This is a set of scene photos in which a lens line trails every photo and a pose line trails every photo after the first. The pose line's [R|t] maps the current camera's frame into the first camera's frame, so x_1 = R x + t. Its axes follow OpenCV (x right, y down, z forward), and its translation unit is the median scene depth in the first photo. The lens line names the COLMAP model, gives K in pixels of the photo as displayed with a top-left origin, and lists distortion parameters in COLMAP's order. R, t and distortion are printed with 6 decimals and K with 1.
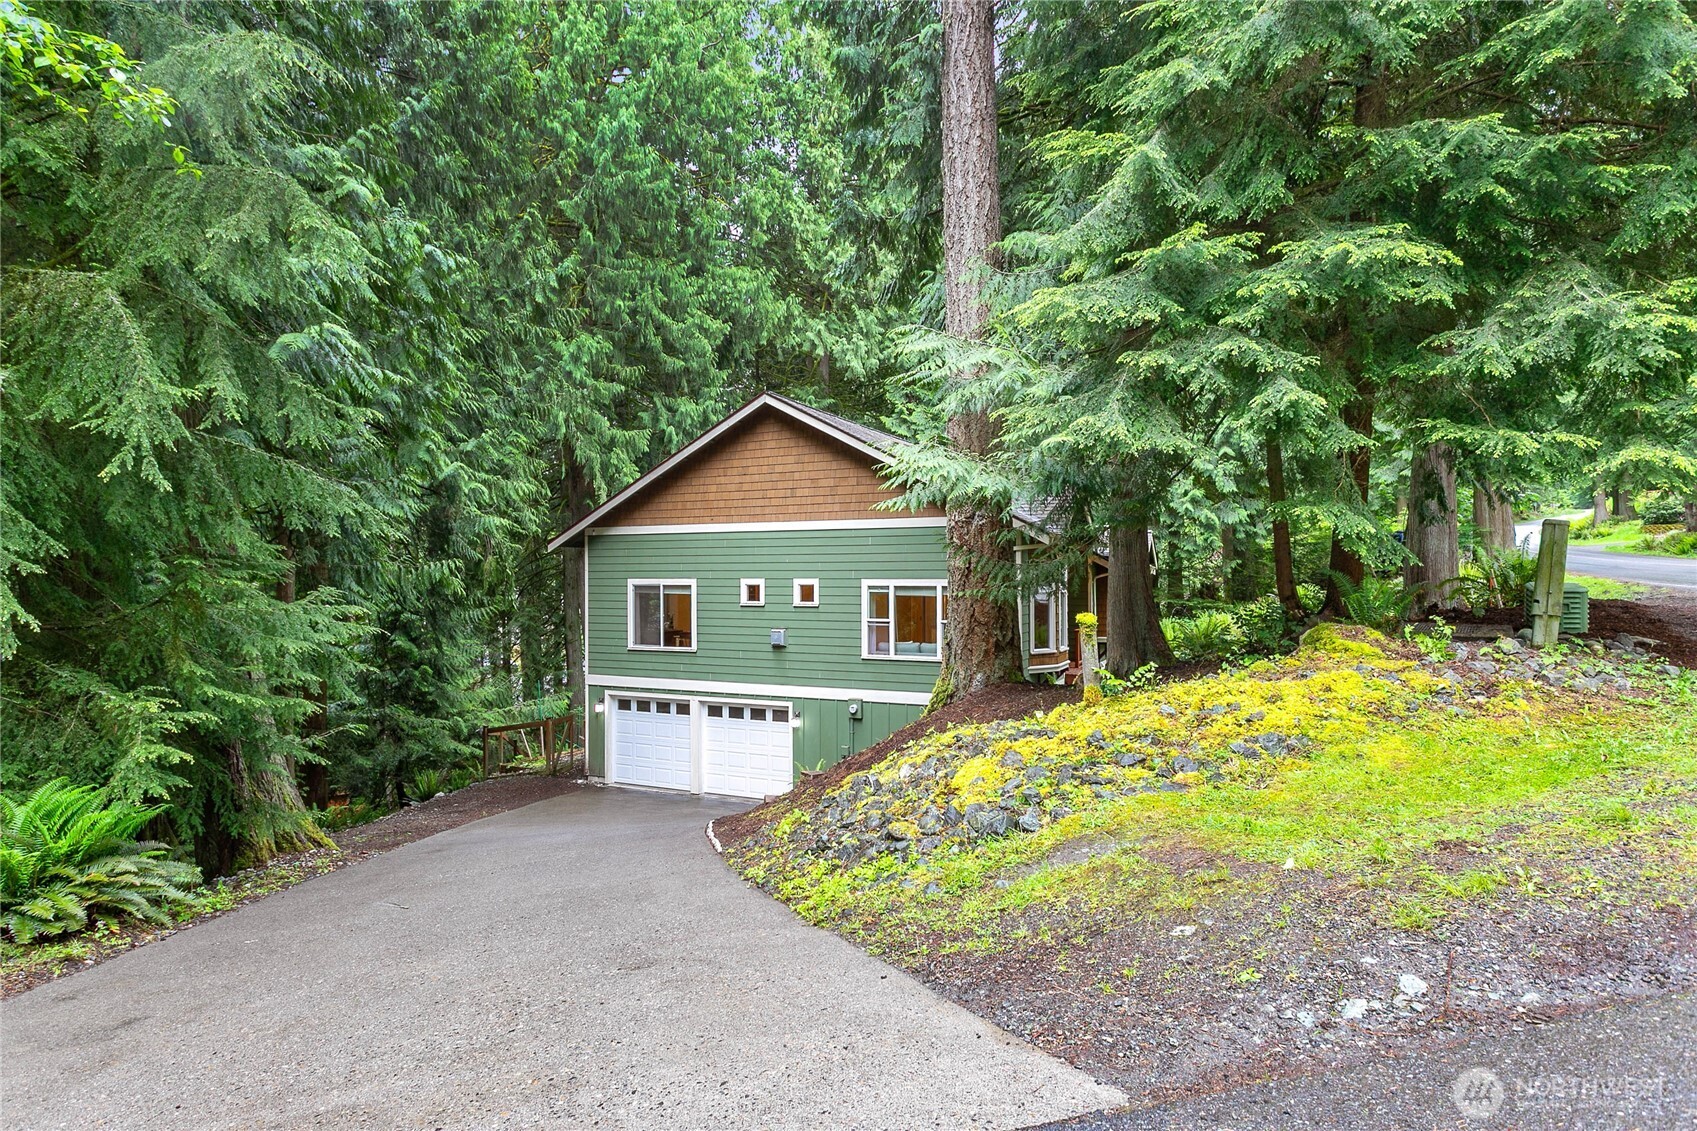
lens RADIAL K [[1000.2, 0, 847.0], [0, 1000.2, 563.7], [0, 0, 1]] dist [-0.001158, 0.000607]
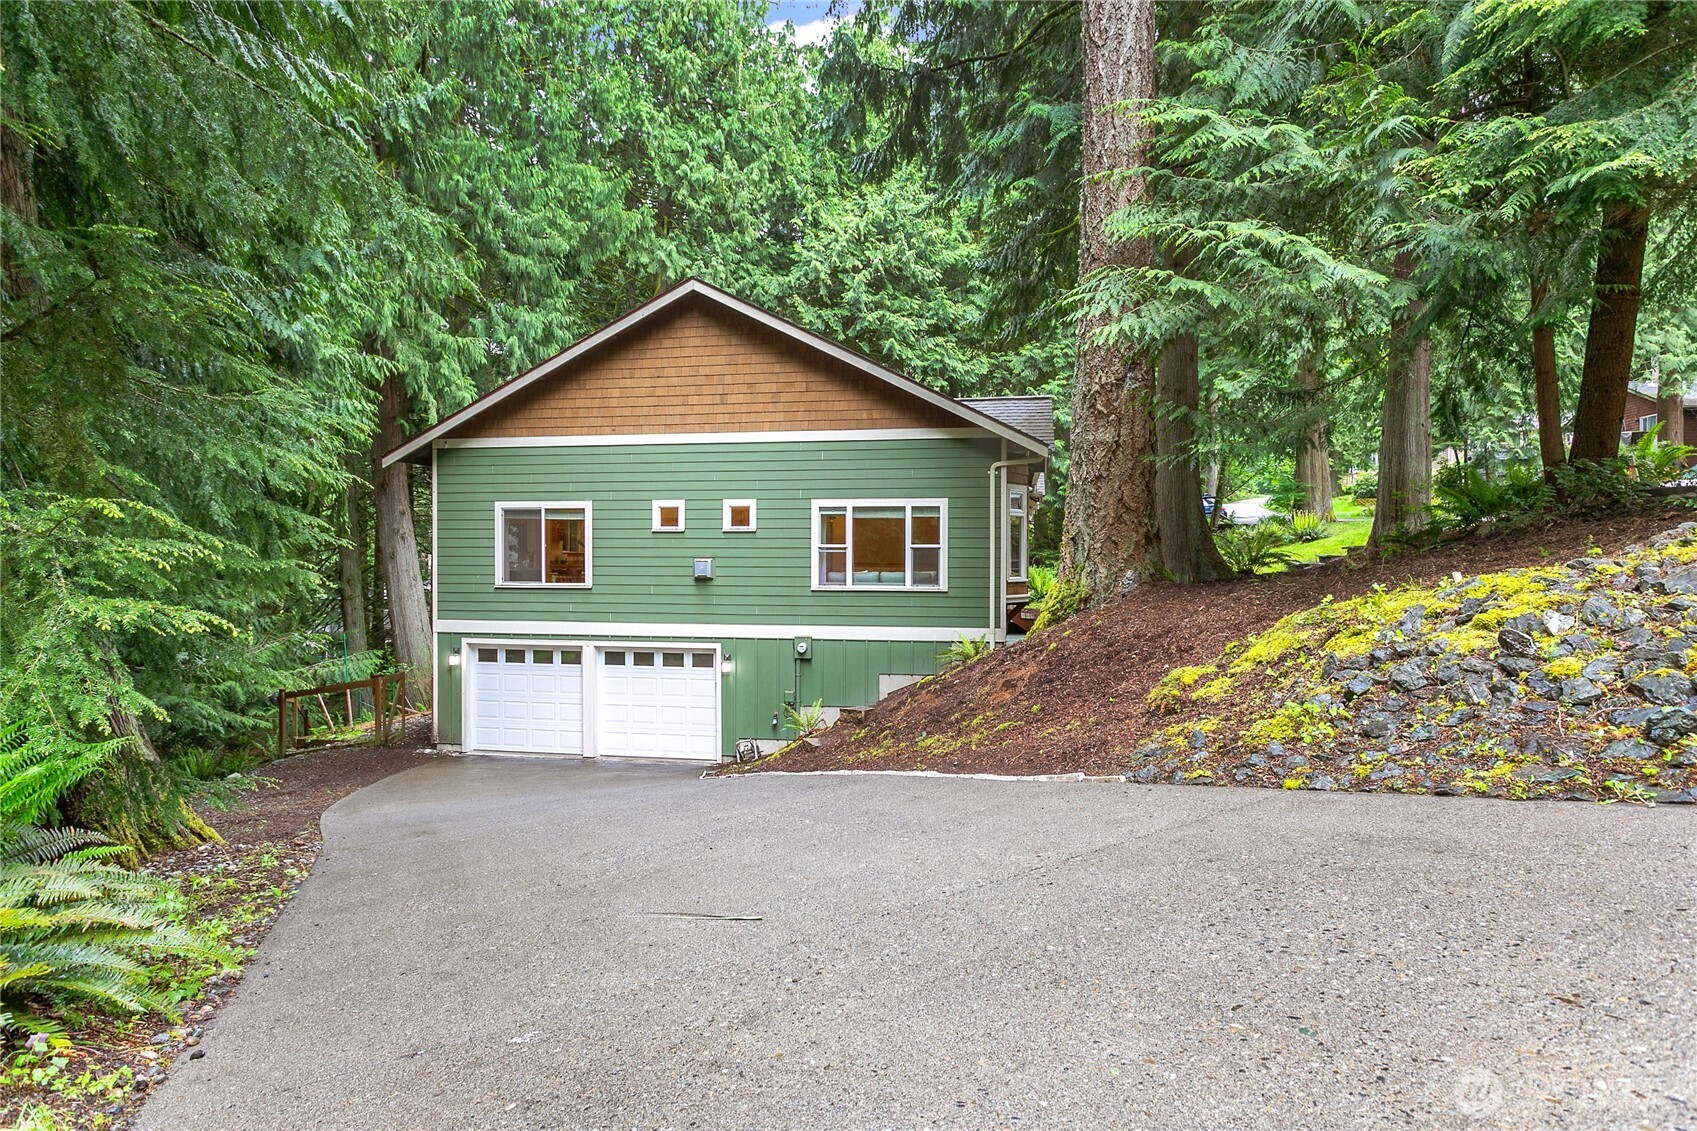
lens RADIAL K [[944.9, 0, 851.4], [0, 944.9, 570.7], [0, 0, 1]] dist [-0.011317, 0.000404]
pose [[0.955649, 0.007030, 0.294425, -0.174053], [-0.013733, 0.999691, 0.020706, 0.053808], [-0.294188, -0.023831, 0.955450, 0.180637]]
